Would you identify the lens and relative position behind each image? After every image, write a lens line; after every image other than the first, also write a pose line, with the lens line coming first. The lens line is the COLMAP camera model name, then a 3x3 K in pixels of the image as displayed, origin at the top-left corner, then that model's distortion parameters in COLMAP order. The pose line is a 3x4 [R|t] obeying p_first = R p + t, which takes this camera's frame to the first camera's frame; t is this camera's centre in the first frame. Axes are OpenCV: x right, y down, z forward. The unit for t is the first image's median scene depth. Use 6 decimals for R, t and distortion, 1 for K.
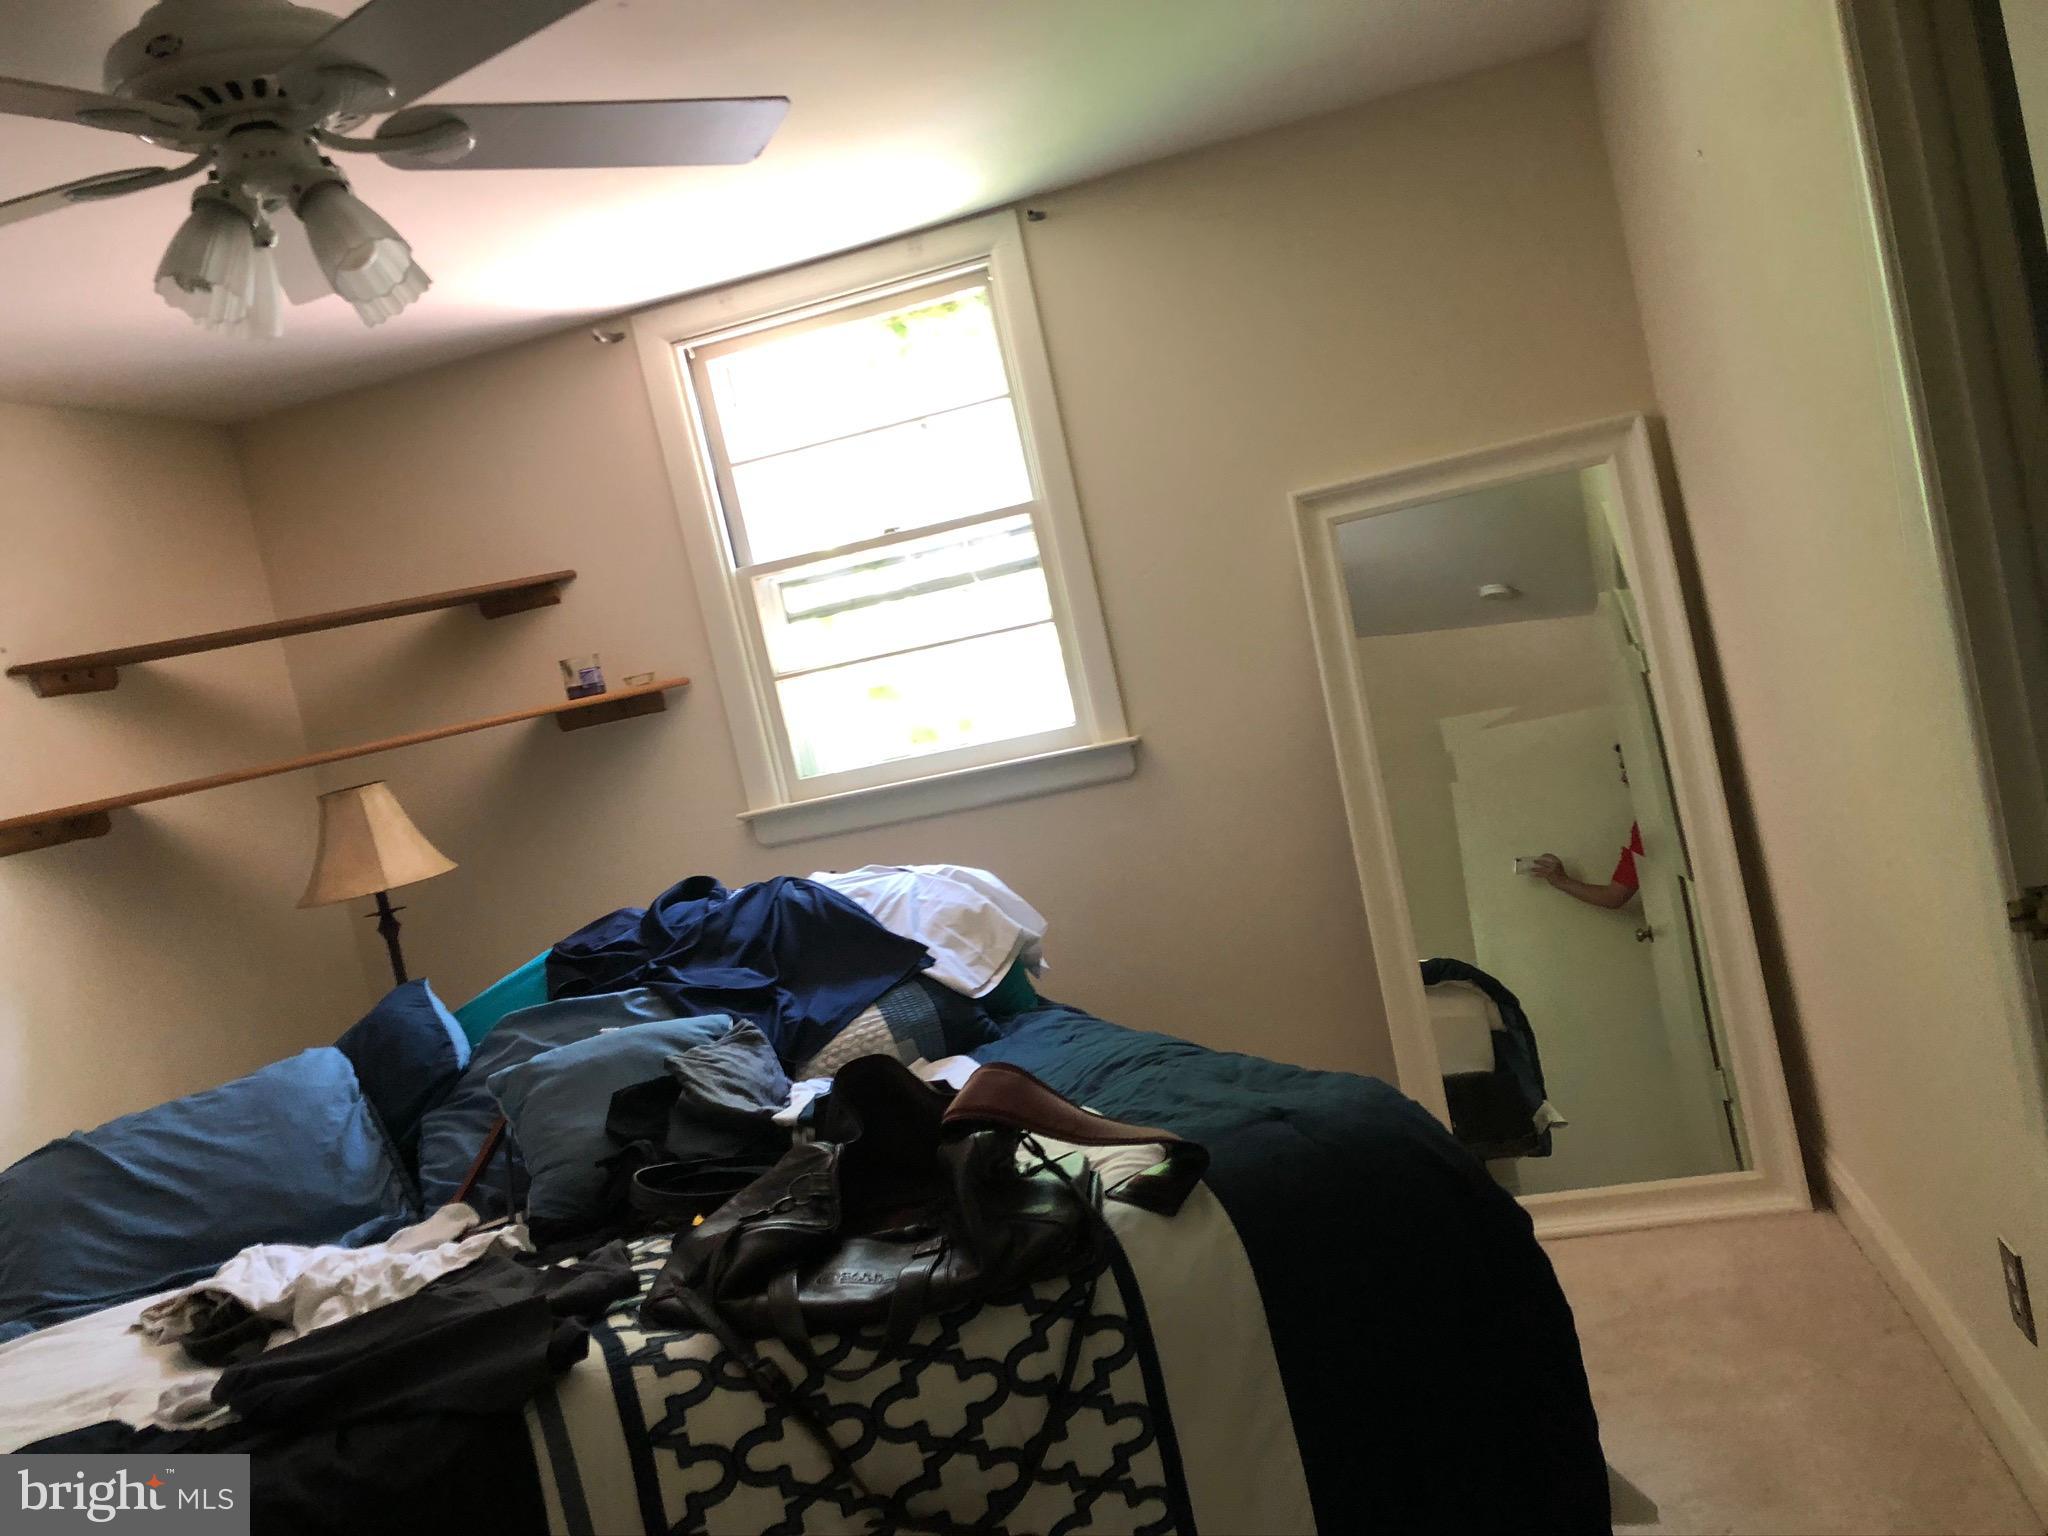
lens RADIAL K [[1653.5, 0, 1024.0], [0, 1653.5, 768.0], [0, 0, 1]] dist [0.027359, -0.007205]
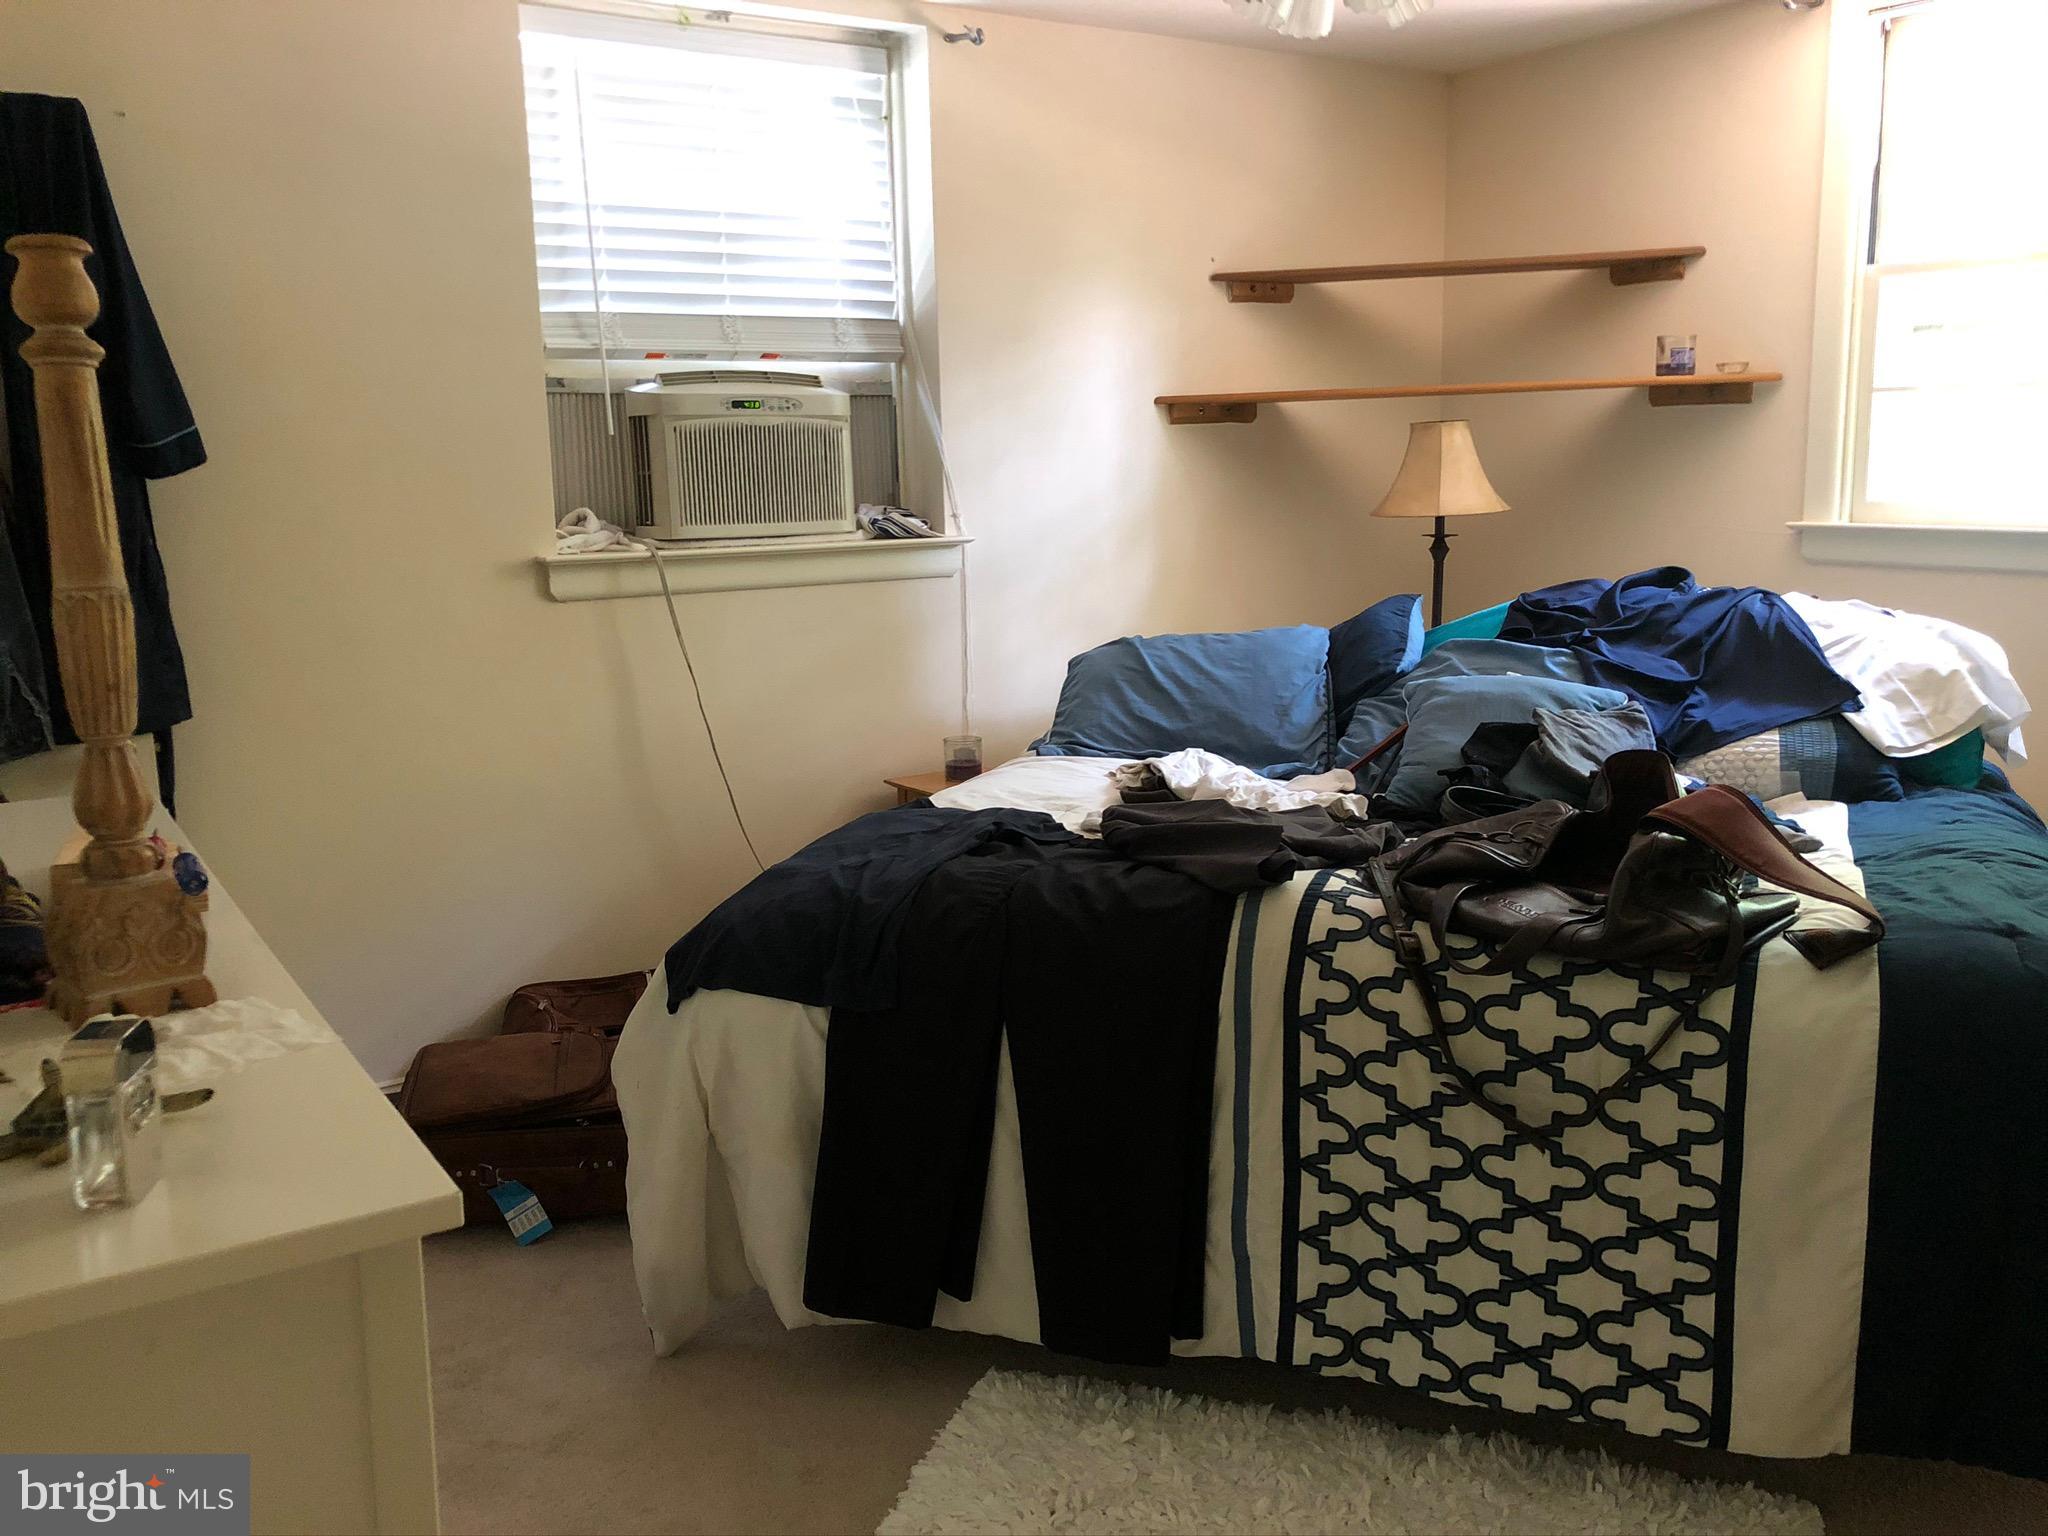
lens RADIAL K [[1660.7, 0, 1024.0], [0, 1660.7, 768.0], [0, 0, 1]] dist [-0.030258, 0.005214]
pose [[0.723789, 0.314561, -0.614150, 0.225938], [-0.180691, 0.945390, 0.271271, -0.027766], [0.665943, -0.085372, 0.741102, -0.062758]]
